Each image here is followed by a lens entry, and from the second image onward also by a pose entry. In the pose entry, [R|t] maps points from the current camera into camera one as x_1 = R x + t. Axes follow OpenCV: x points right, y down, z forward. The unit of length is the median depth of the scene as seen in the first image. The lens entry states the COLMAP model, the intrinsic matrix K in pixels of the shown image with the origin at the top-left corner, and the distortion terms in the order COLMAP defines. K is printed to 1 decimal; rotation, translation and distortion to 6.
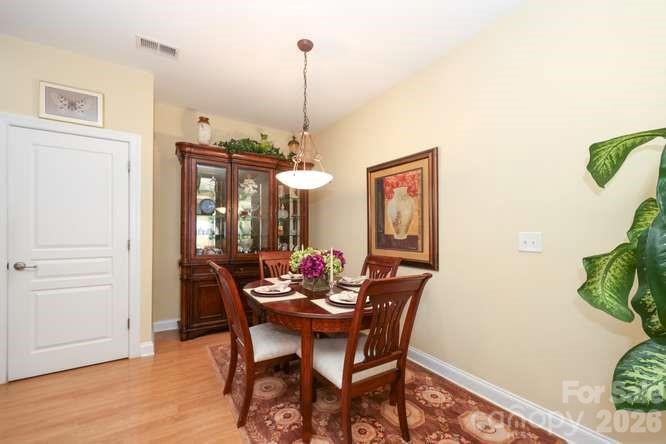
lens RADIAL K [[276.8, 0, 335.6], [0, 276.8, 226.7], [0, 0, 1]] dist [0.023186, -0.000128]
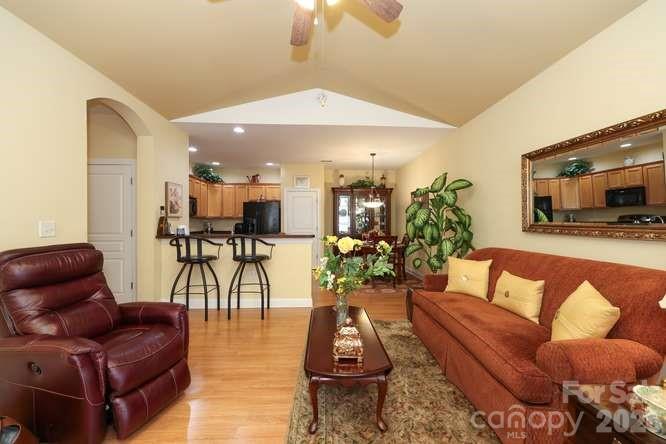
lens RADIAL K [[264.1, 0, 329.4], [0, 264.1, 219.1], [0, 0, 1]] dist [-0.000127, 0.000050]
pose [[0.855697, -0.003969, -0.517461, 0.586578], [0.000222, 0.999973, -0.007302, -0.003932], [0.517476, 0.006133, 0.855676, -0.951017]]
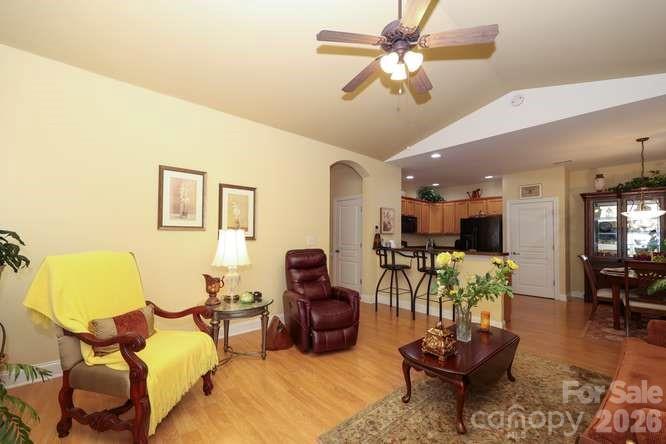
lens RADIAL K [[261.0, 0, 335.3], [0, 261.0, 229.9], [0, 0, 1]] dist [0.000199, 0.000081]
pose [[0.144432, -0.019039, -0.989331, 0.864414], [-0.007796, 0.999762, -0.020378, -0.011004], [0.989484, 0.010656, 0.144250, -0.820320]]
